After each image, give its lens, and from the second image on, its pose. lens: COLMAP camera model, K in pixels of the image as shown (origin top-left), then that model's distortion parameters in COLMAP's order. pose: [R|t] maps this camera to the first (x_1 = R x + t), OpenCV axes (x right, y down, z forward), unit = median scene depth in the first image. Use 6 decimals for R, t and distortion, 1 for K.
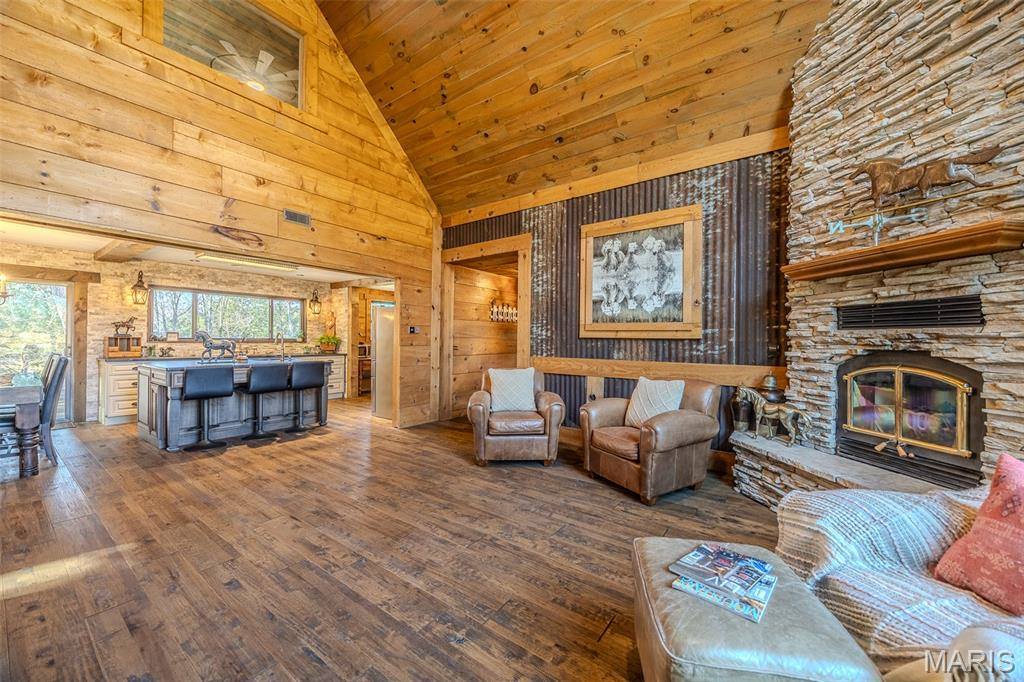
lens RADIAL K [[389.1, 0, 512.2], [0, 389.1, 340.1], [0, 0, 1]] dist [-0.001468, -0.000026]
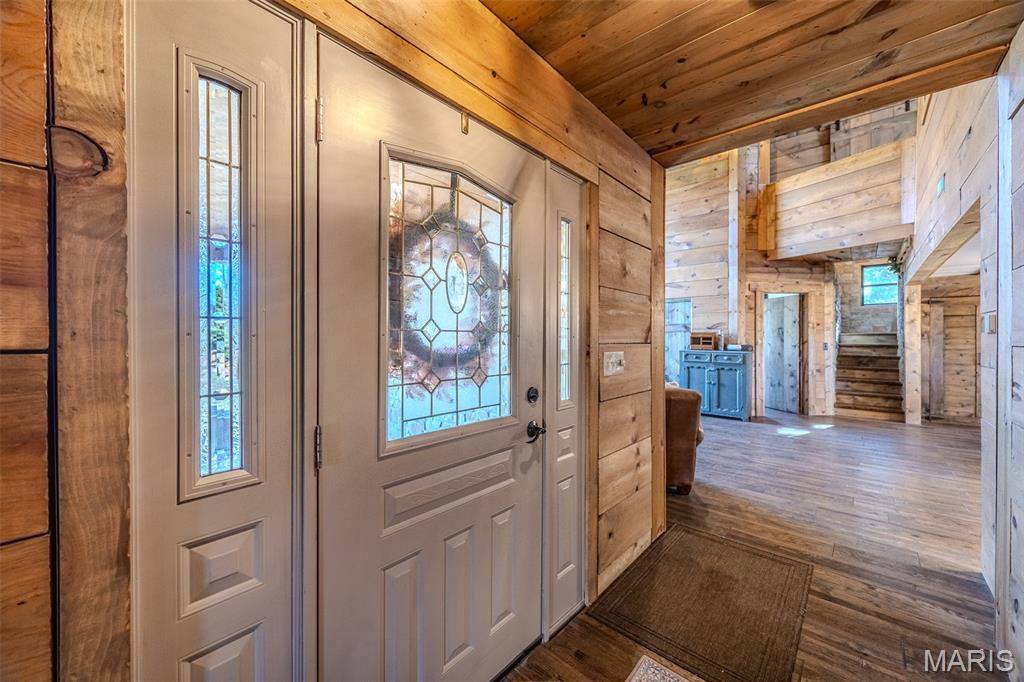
lens RADIAL K [[389.1, 0, 512.2], [0, 389.1, 340.1], [0, 0, 1]] dist [-0.001468, -0.000026]
pose [[-0.994486, -0.010939, 0.104297, 0.197485], [-0.010538, 0.999935, 0.004389, -0.009088], [-0.104338, 0.003266, -0.994537, 1.896405]]
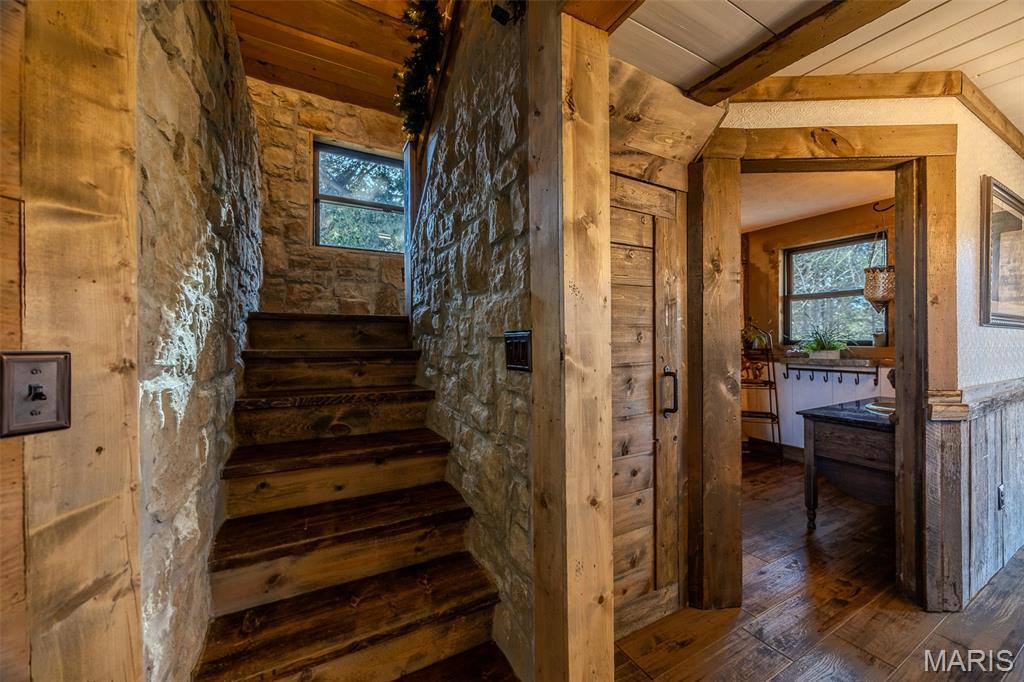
lens RADIAL K [[389.1, 0, 512.2], [0, 389.1, 340.1], [0, 0, 1]] dist [-0.001468, -0.000026]
pose [[-0.425691, -0.010748, -0.904805, -0.861554], [-0.001923, 0.999938, -0.010973, -0.007435], [0.904866, -0.002931, -0.425685, 0.389103]]
